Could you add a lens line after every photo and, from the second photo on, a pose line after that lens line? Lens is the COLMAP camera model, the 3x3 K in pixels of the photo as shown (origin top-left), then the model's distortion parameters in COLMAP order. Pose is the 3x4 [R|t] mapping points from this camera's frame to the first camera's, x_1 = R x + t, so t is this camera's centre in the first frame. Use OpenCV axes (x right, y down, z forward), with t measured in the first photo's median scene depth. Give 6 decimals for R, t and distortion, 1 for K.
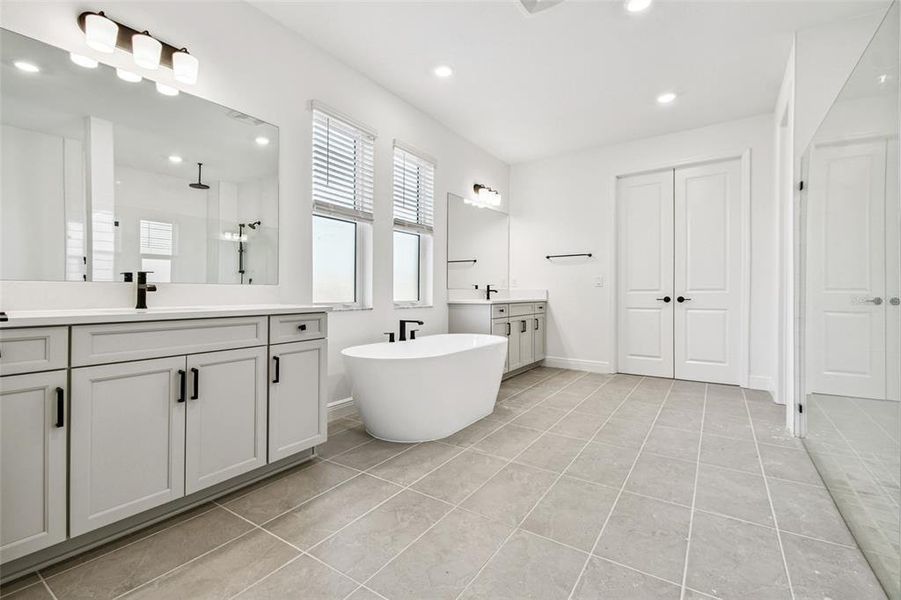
lens RADIAL K [[408.3, 0, 451.5], [0, 408.3, 300.0], [0, 0, 1]] dist [0.004598, -0.008055]
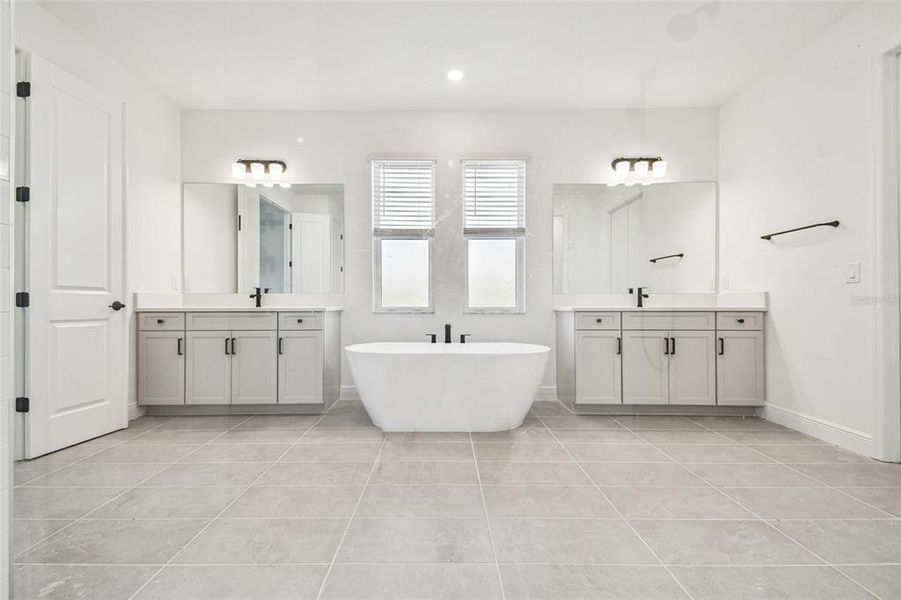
lens RADIAL K [[408.3, 0, 446.1], [0, 408.3, 303.9], [0, 0, 1]] dist [0.004598, -0.008055]
pose [[0.524953, -0.002399, -0.851128, 0.783402], [-0.013174, 0.999853, -0.010944, 0.009016], [0.851029, 0.016958, 0.524845, 0.436364]]
